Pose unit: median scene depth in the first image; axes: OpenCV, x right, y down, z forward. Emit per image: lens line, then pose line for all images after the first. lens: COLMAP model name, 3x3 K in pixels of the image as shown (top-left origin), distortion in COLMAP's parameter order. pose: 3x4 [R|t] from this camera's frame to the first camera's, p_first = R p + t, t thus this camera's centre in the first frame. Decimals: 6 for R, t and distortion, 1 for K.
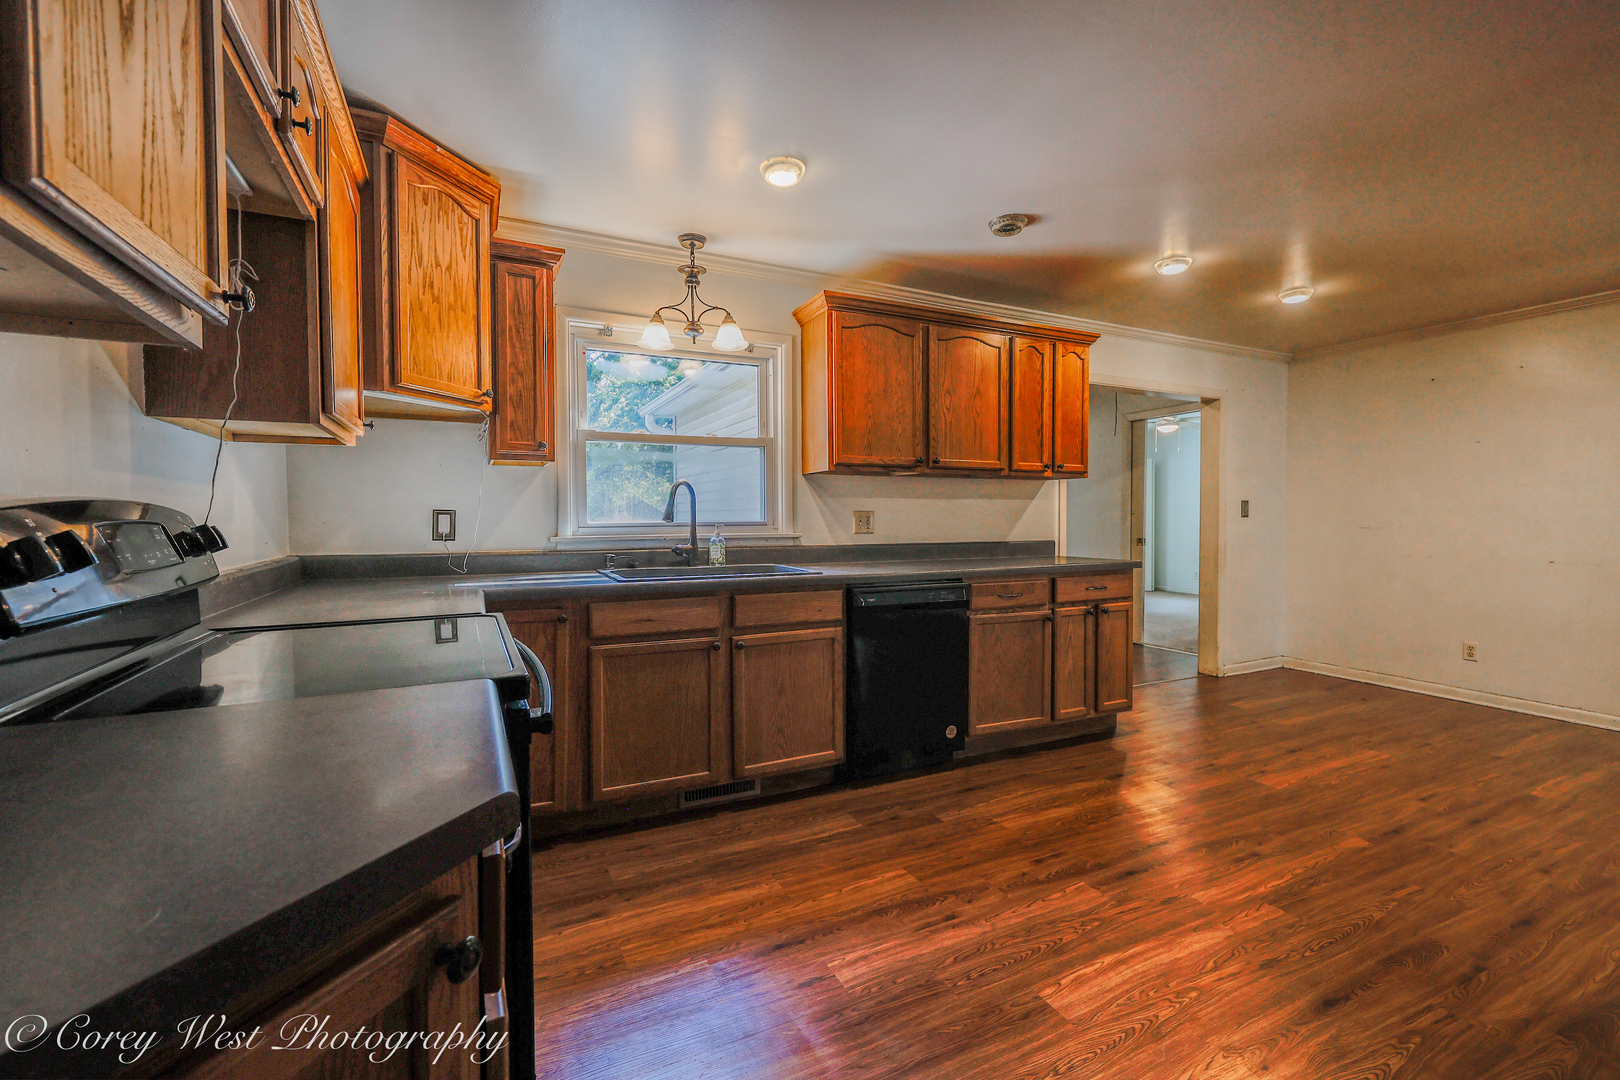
lens RADIAL K [[679.4, 0, 807.1], [0, 679.4, 534.1], [0, 0, 1]] dist [-0.000841, 0.000452]
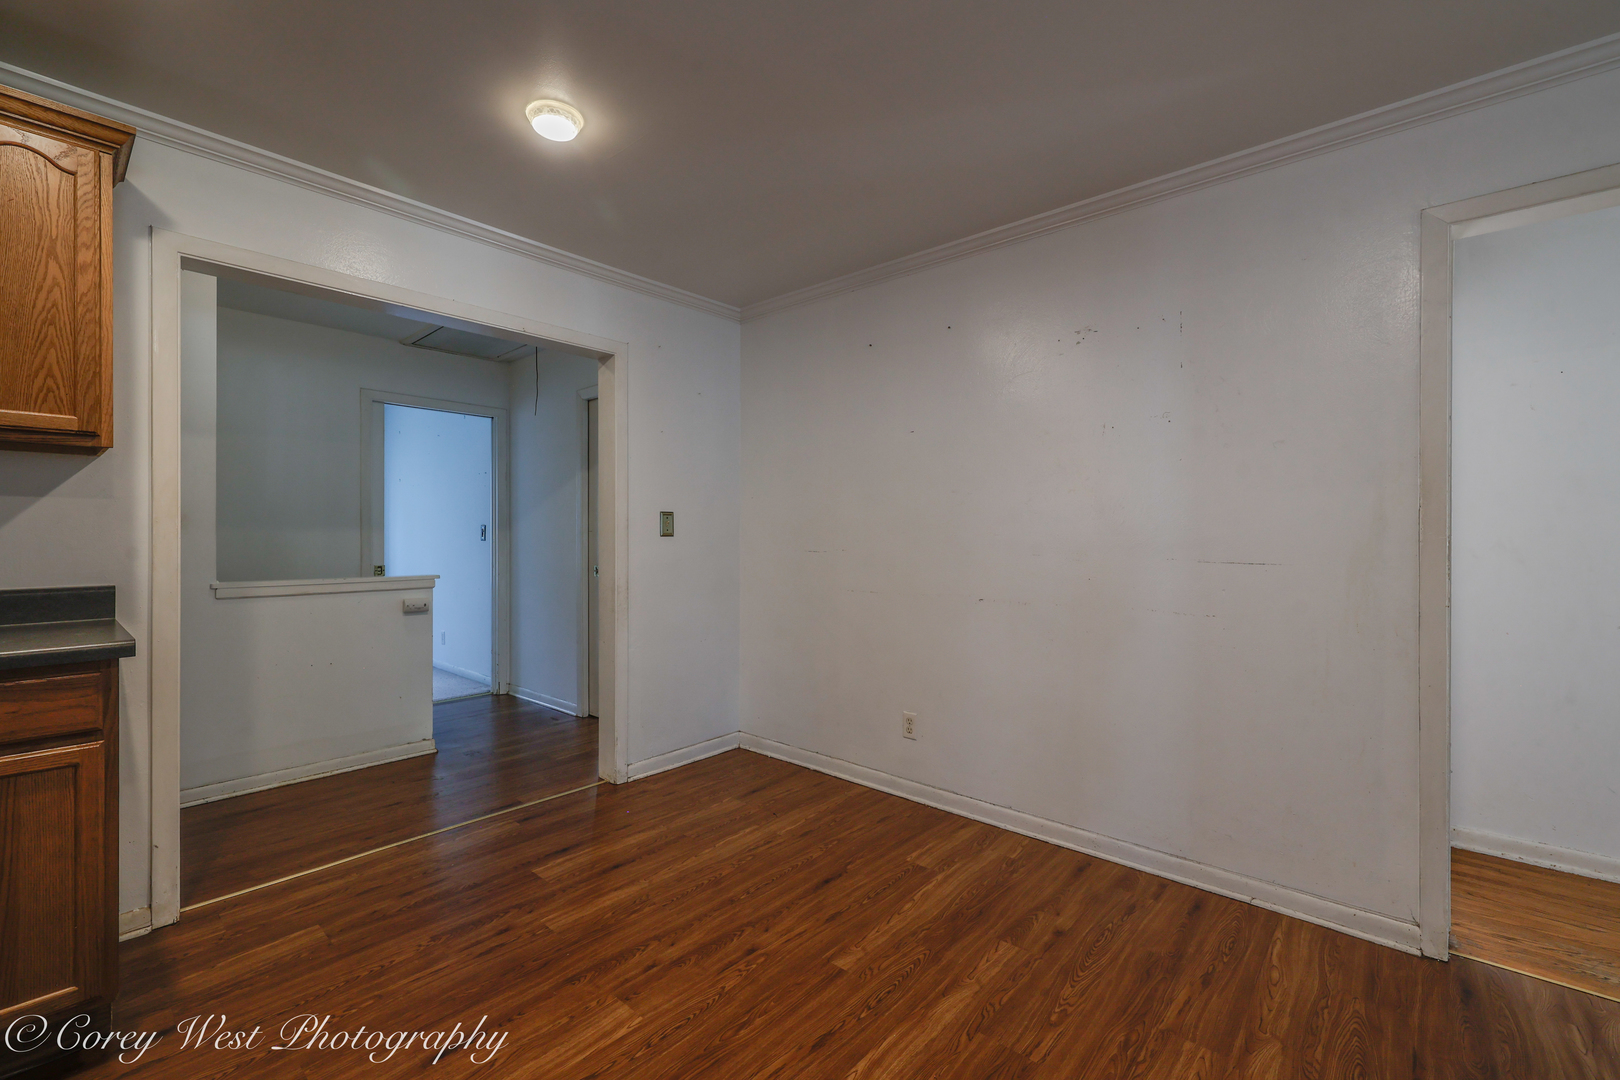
lens RADIAL K [[679.4, 0, 807.1], [0, 679.4, 534.1], [0, 0, 1]] dist [-0.000841, 0.000452]
pose [[0.923098, 0.002017, 0.384560, 0.841500], [0.009044, 0.999596, -0.026952, -0.012390], [-0.384459, 0.028358, 0.922707, 0.530623]]
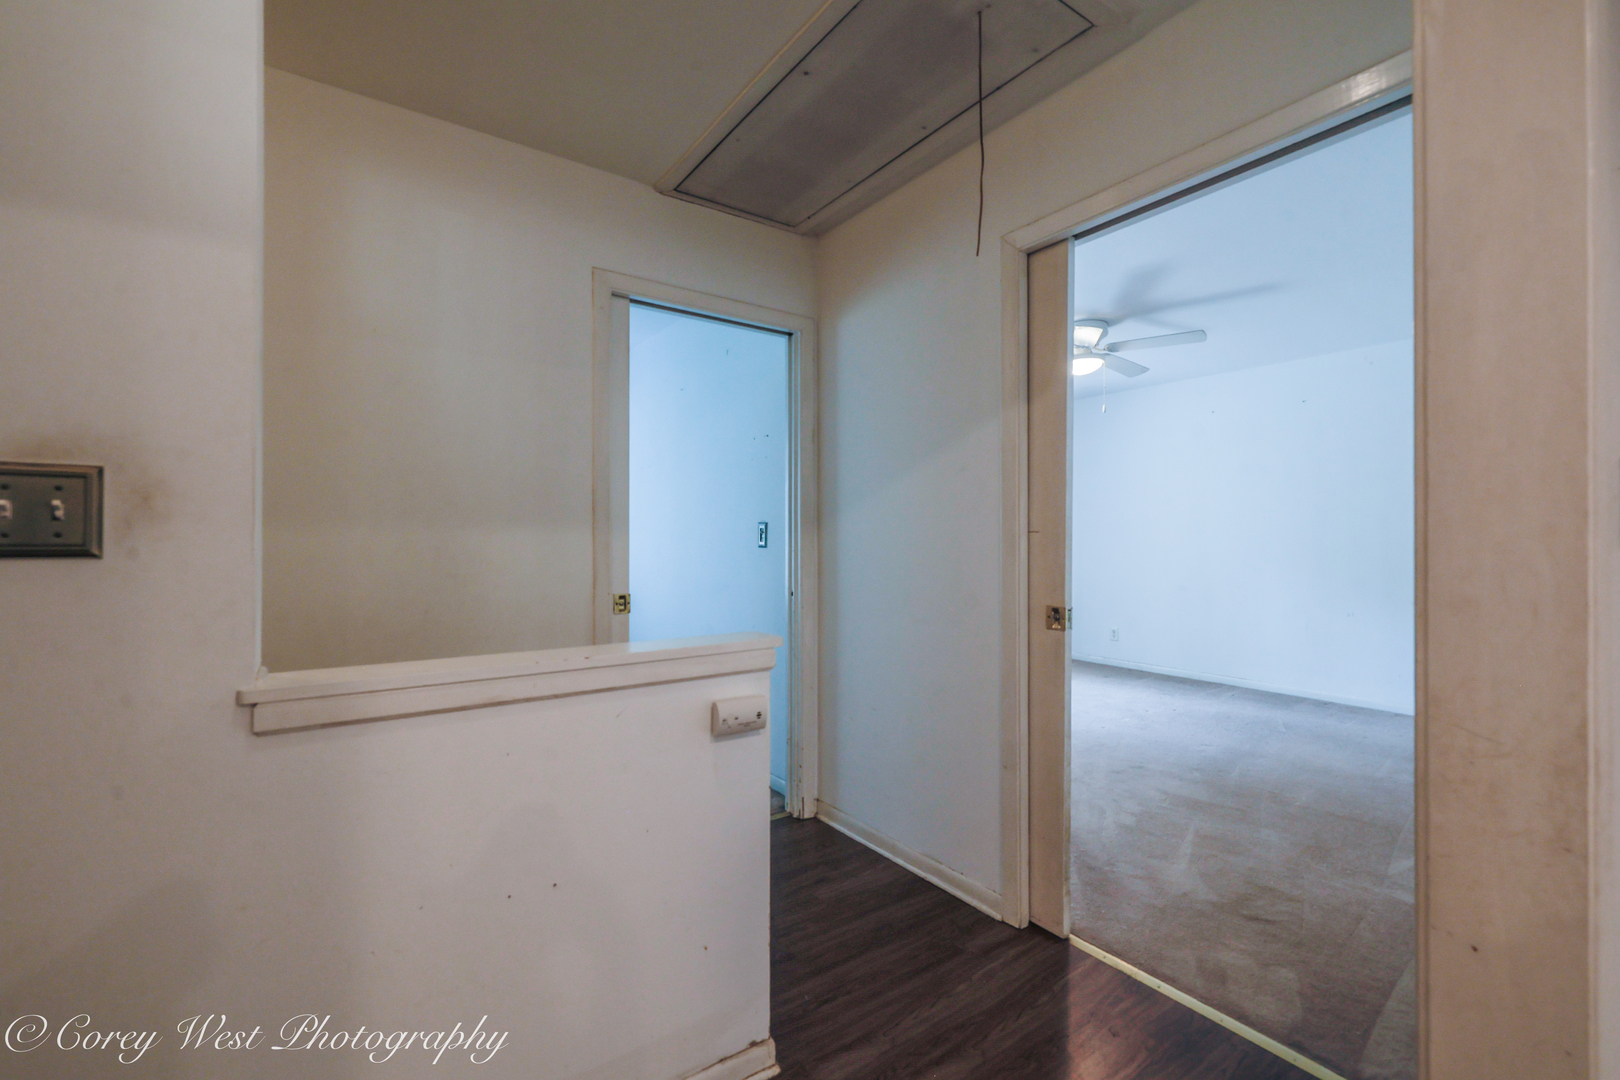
lens RADIAL K [[700.1, 0, 810.0], [0, 700.1, 540.0], [0, 0, 1]] dist [0.000282, 0.000165]
pose [[0.986842, 0.003781, 0.161645, 0.641150], [-0.000184, 0.999752, -0.022257, -0.038007], [-0.161689, 0.021934, 0.986598, 1.379756]]
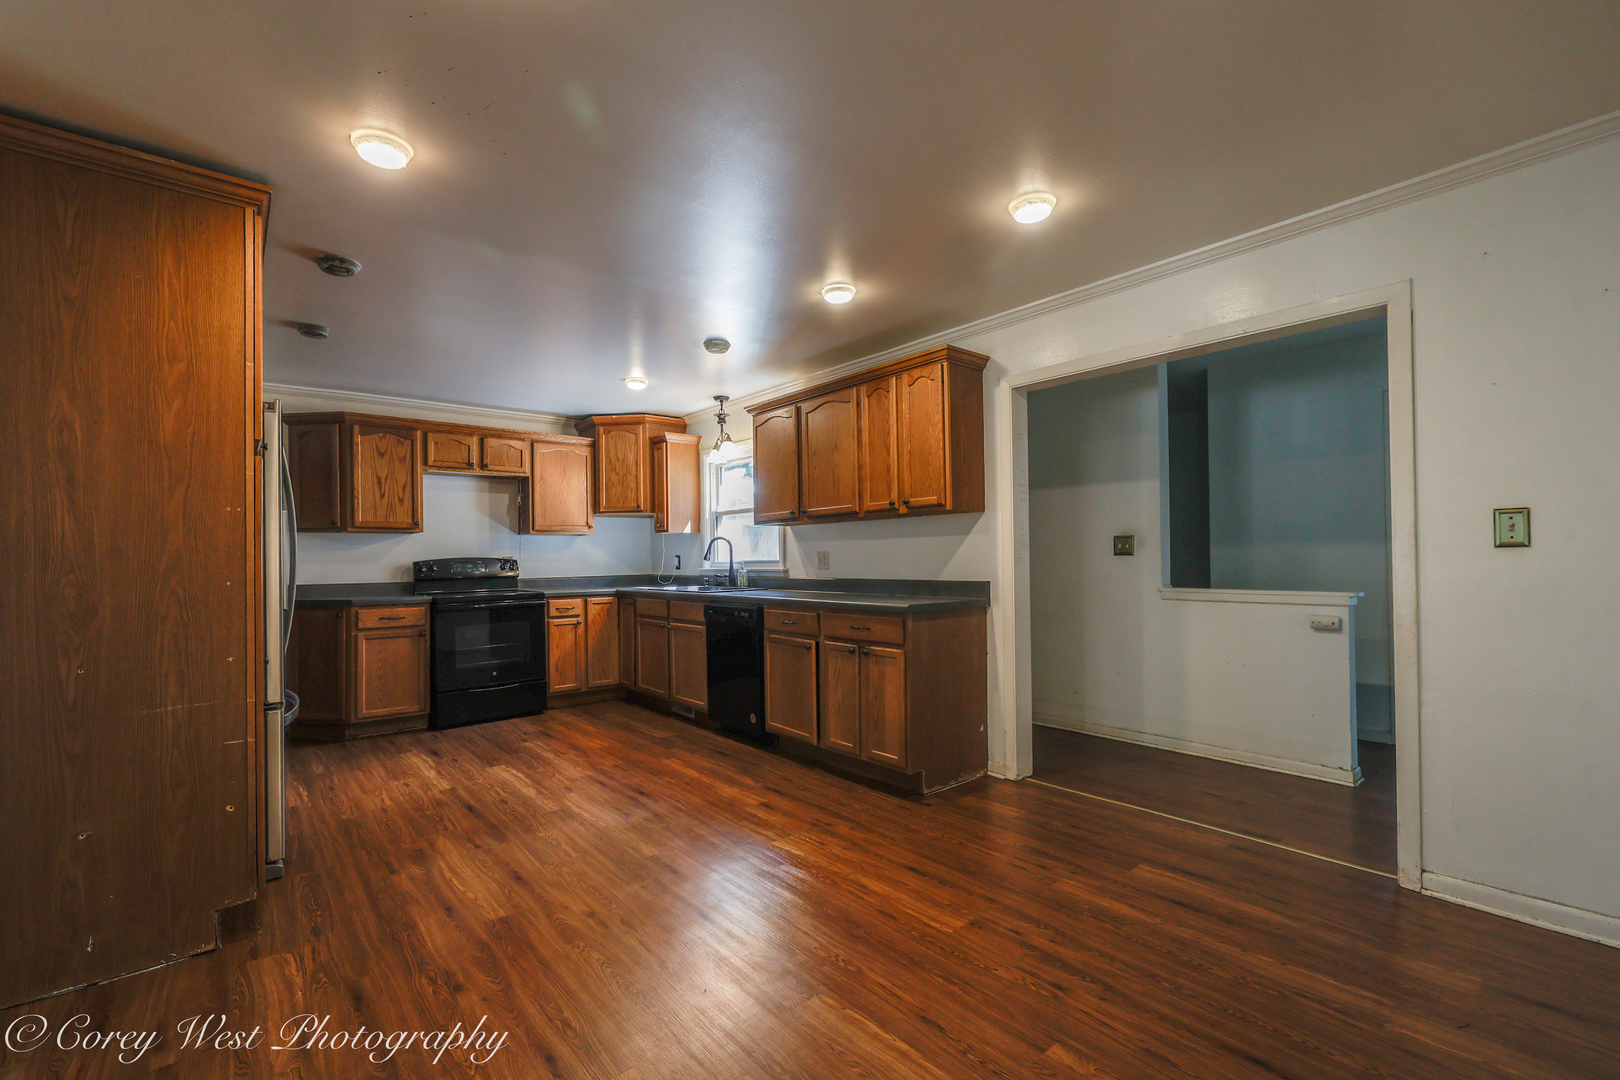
lens RADIAL K [[706.6, 0, 811.0], [0, 706.6, 554.1], [0, 0, 1]] dist [-0.002167, -0.000092]
pose [[0.240058, -0.007839, -0.970727, 1.584443], [-0.012669, 0.999857, -0.011207, -0.016659], [0.970676, 0.014989, 0.239924, 0.771746]]
